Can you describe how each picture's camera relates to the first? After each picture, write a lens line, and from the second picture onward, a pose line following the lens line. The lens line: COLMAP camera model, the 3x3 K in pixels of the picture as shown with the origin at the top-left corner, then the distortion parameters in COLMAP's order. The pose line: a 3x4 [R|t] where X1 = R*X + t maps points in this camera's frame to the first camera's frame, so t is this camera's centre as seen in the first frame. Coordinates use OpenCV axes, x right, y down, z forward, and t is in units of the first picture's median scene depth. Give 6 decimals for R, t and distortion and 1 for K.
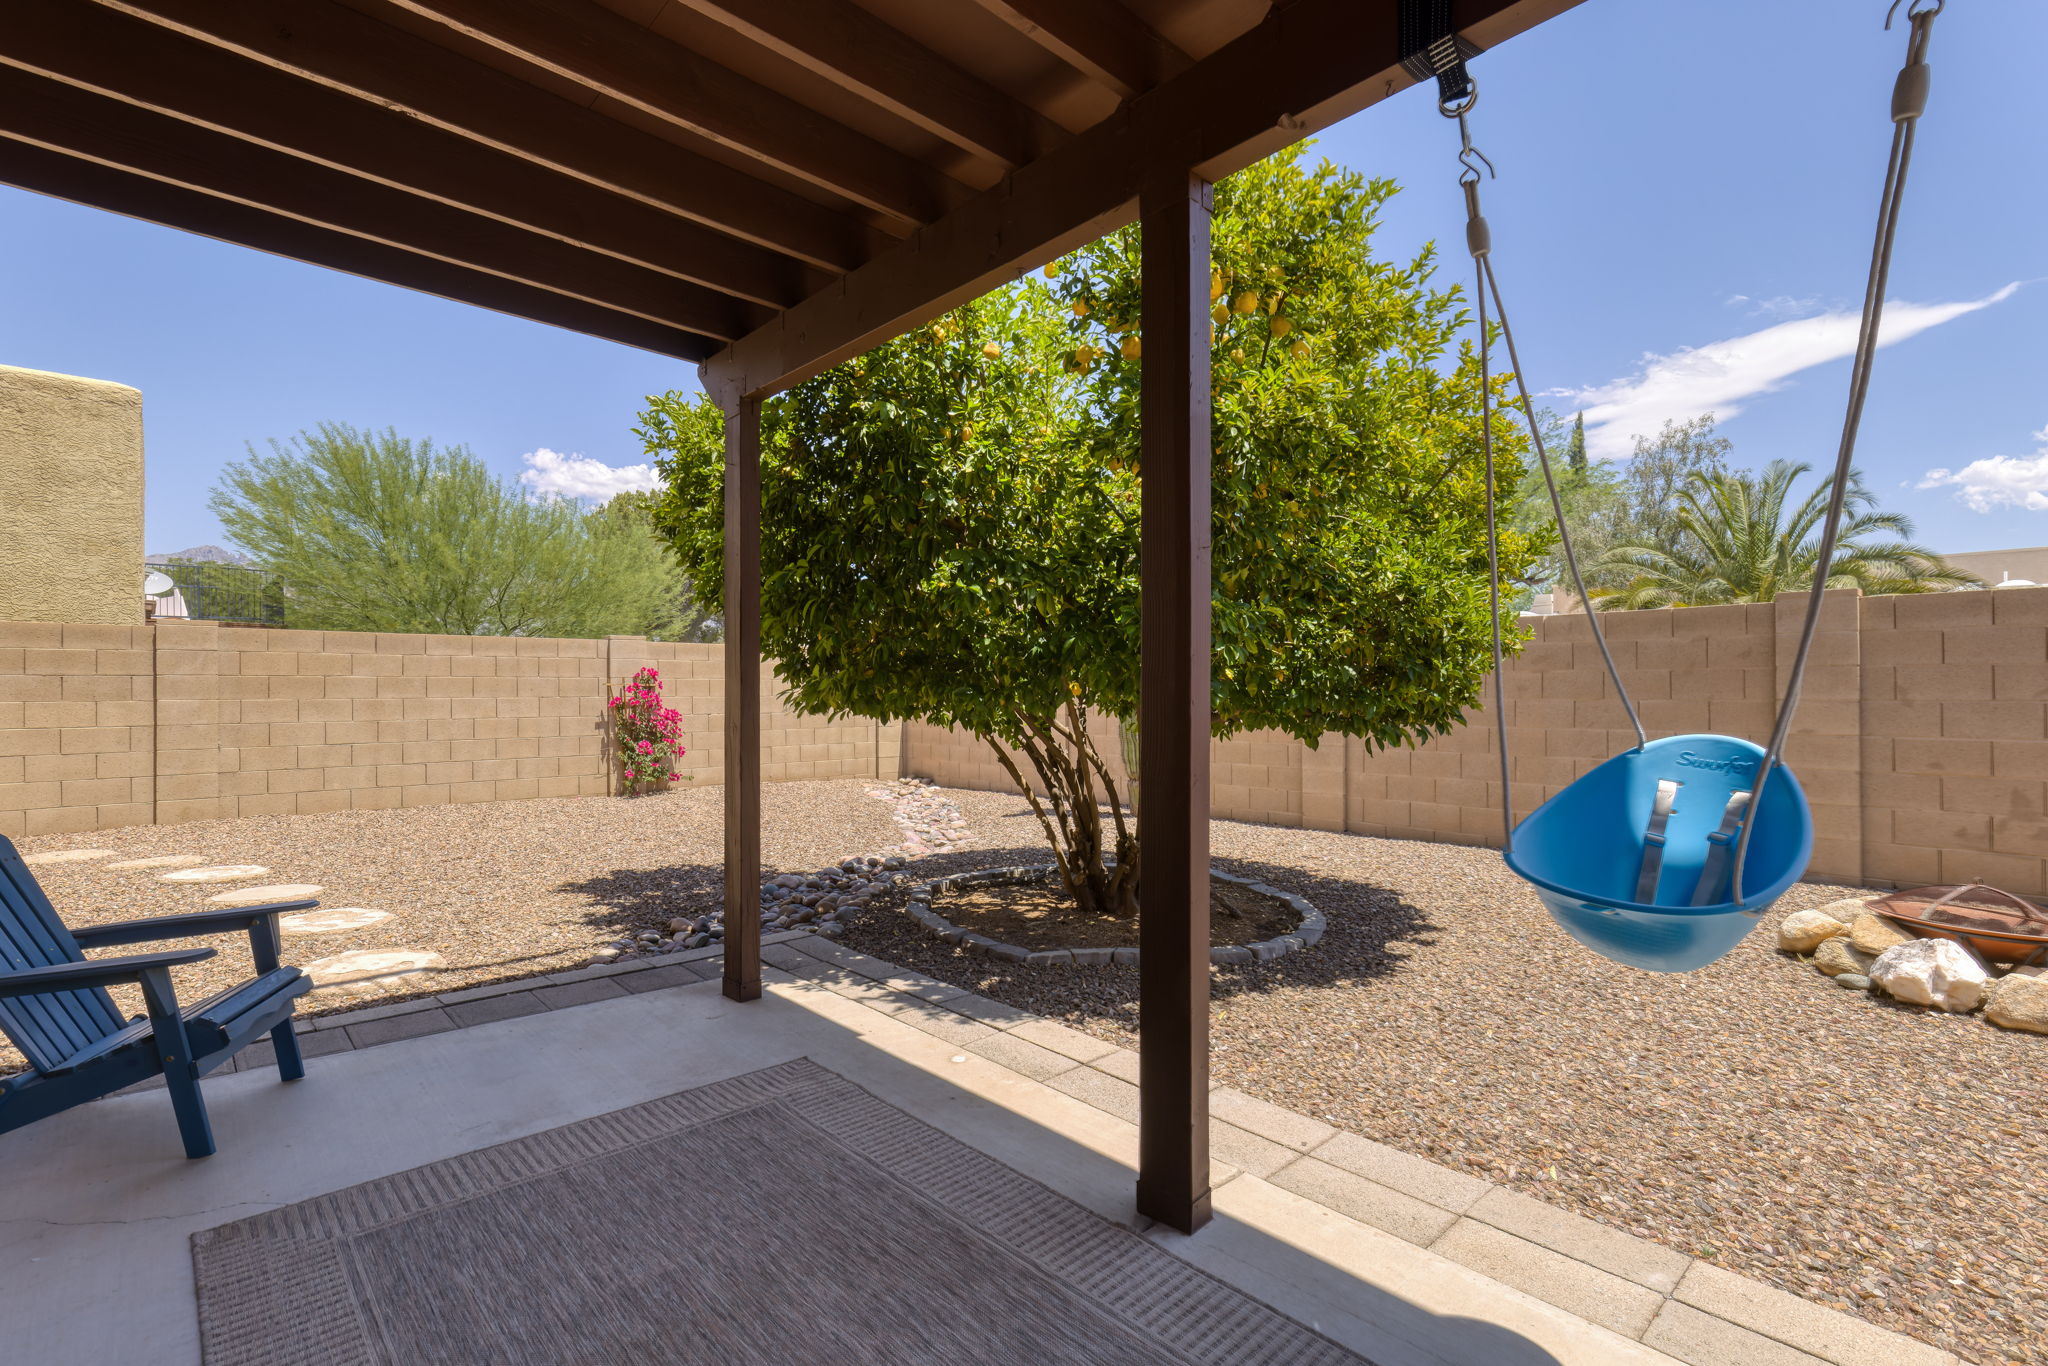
lens RADIAL K [[946.4, 0, 1023.2], [0, 946.4, 677.4], [0, 0, 1]] dist [-0.000535, -0.000902]
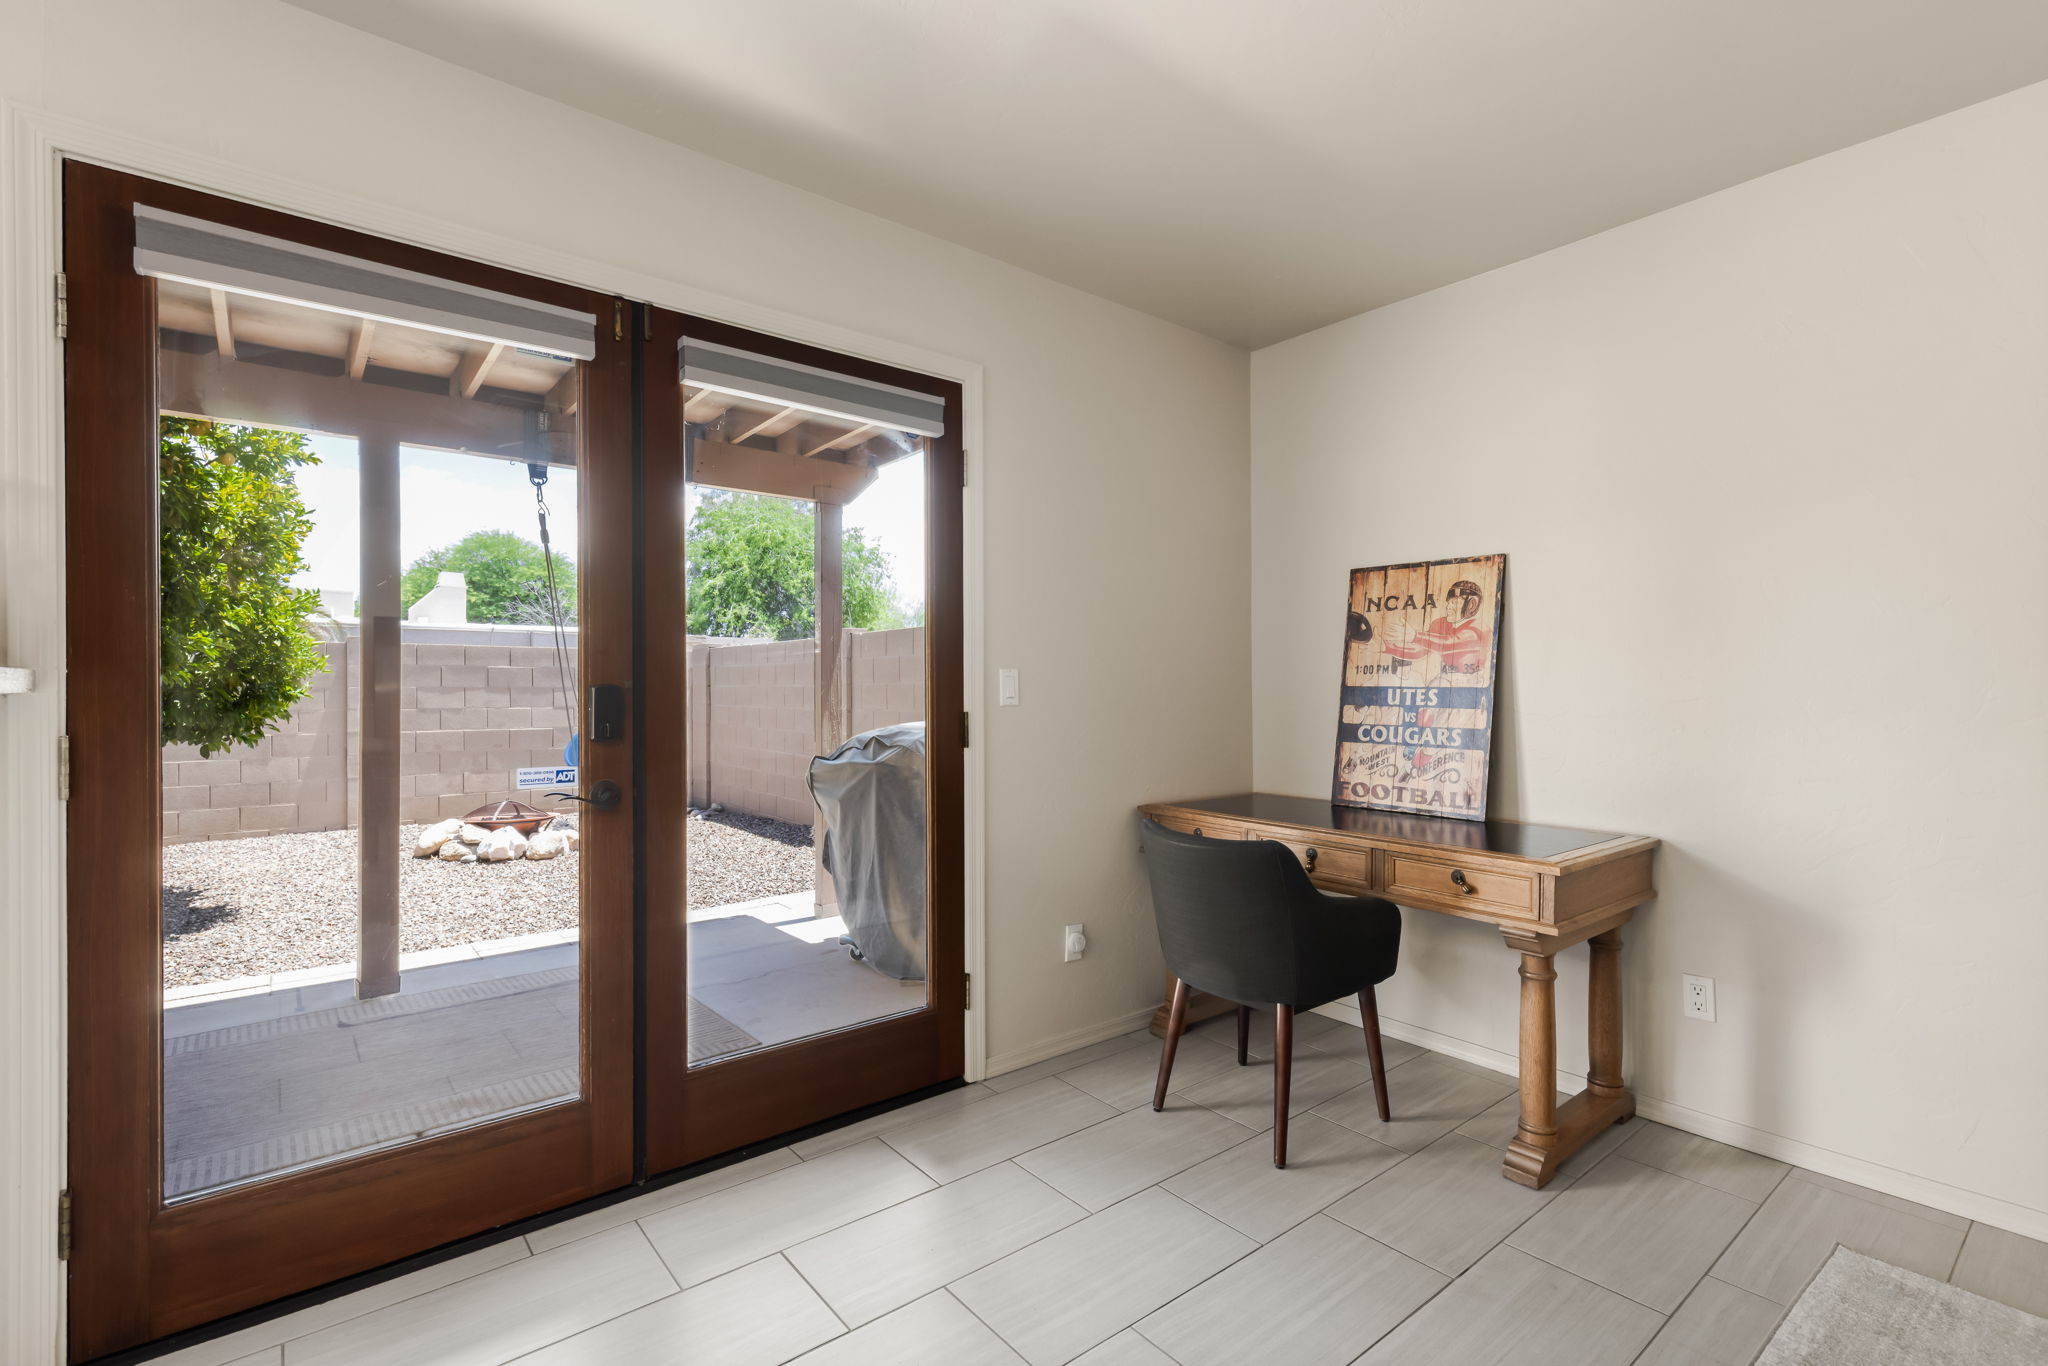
lens RADIAL K [[946.4, 0, 1016.6], [0, 946.4, 690.0], [0, 0, 1]] dist [-0.000535, -0.000902]
pose [[0.074767, 0.000773, 0.997201, -1.107836], [-0.008447, 0.999964, -0.000141, -0.028283], [-0.997165, -0.008413, 0.074771, -0.270573]]
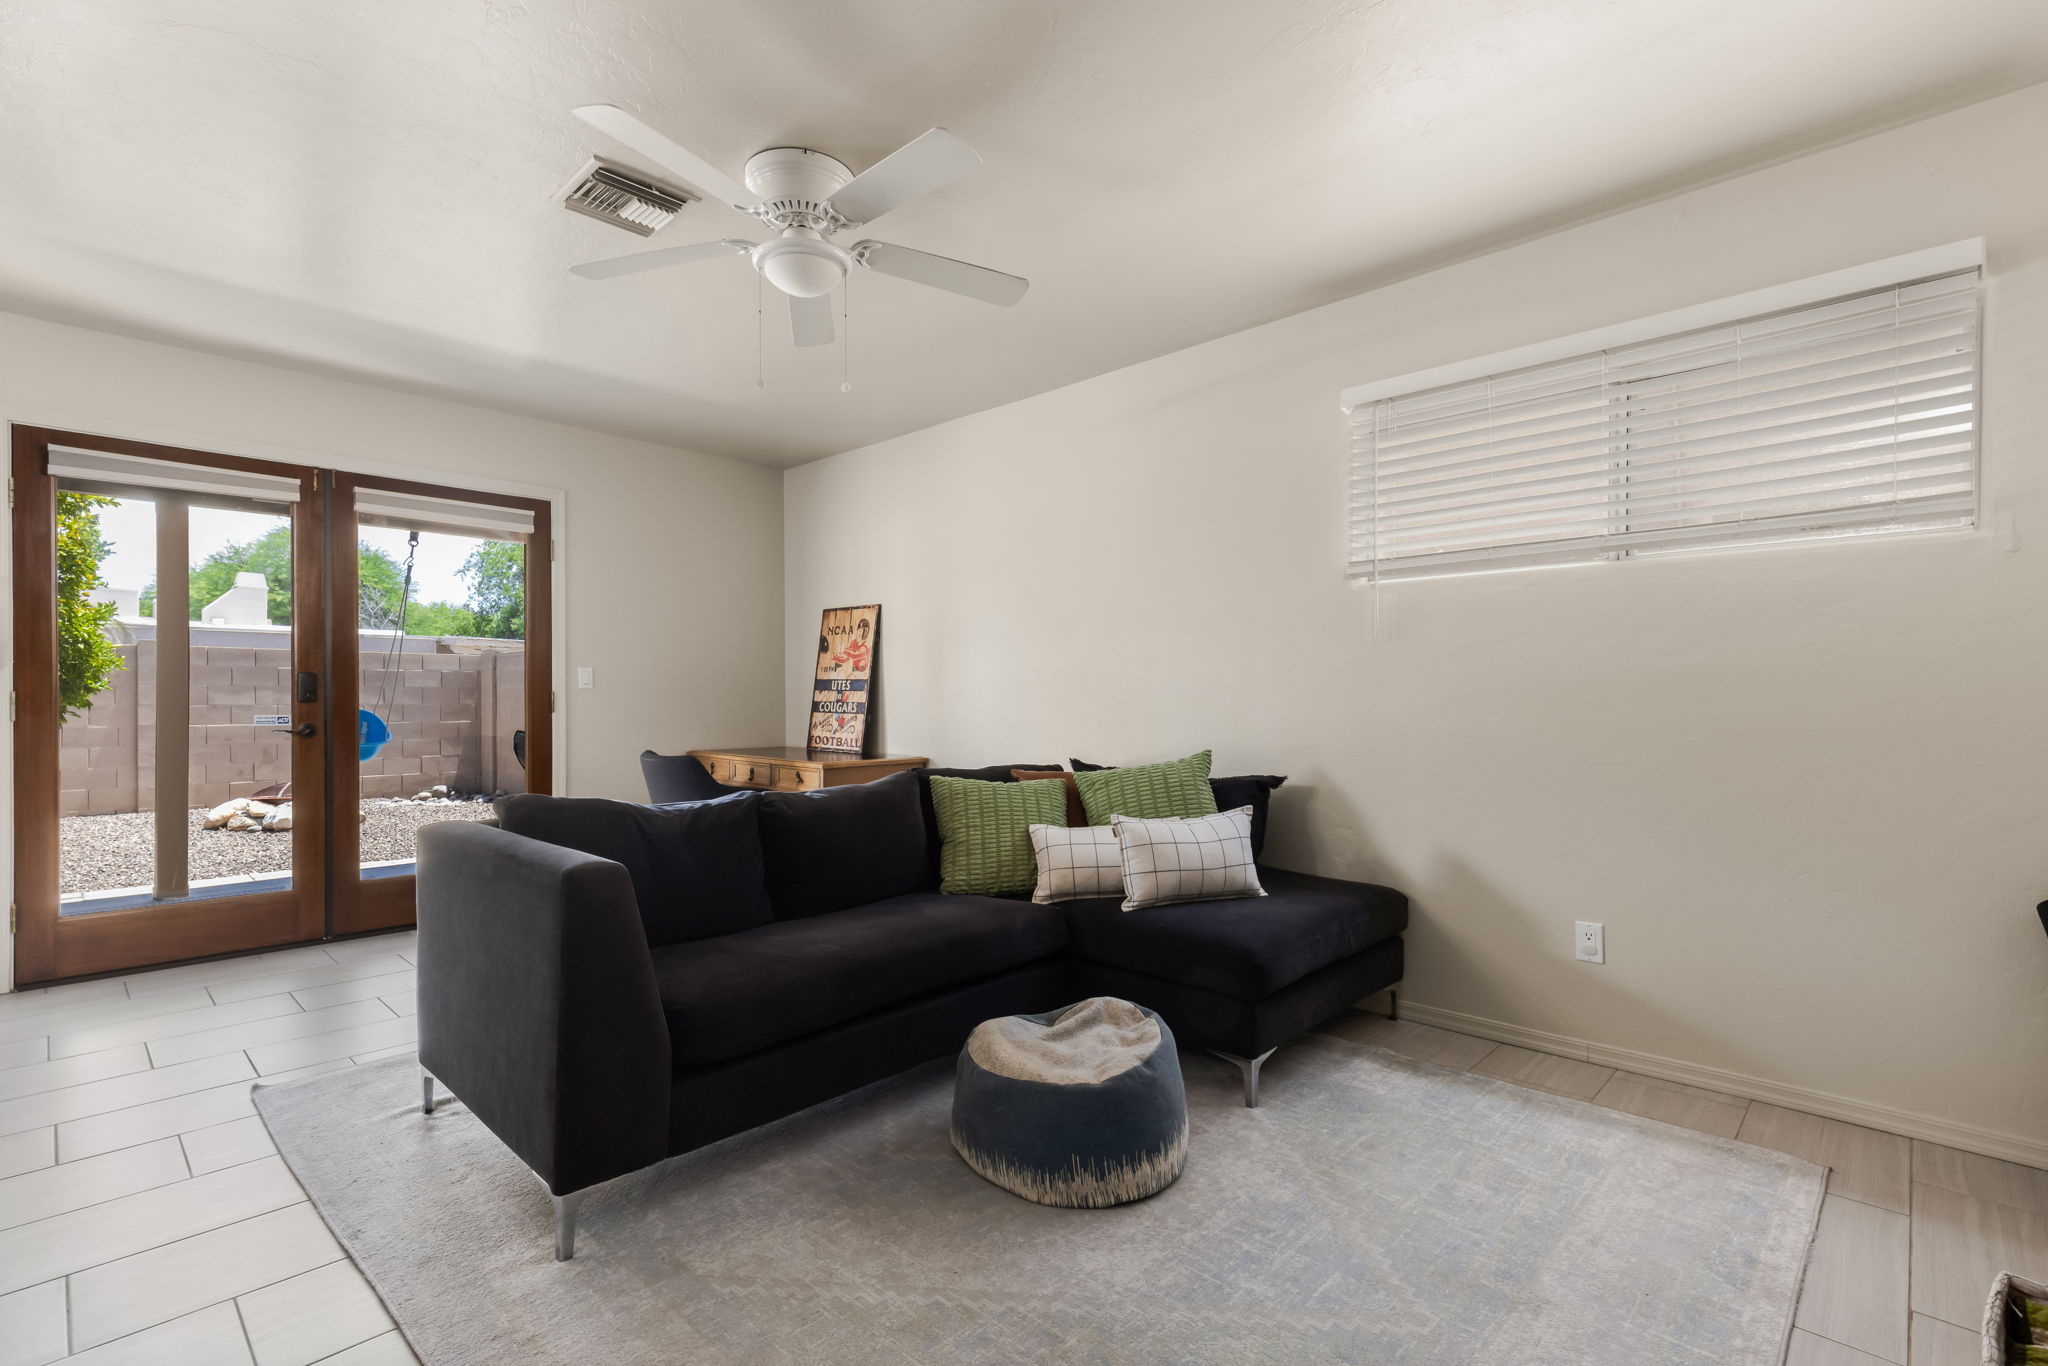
lens RADIAL K [[946.4, 0, 1024.6], [0, 946.4, 701.5], [0, 0, 1]] dist [-0.000535, -0.000902]
pose [[-0.069214, -0.002389, 0.997599, -1.781602], [-0.010498, 0.999944, 0.001666, -0.002912], [-0.997547, -0.010358, -0.069235, -0.792631]]
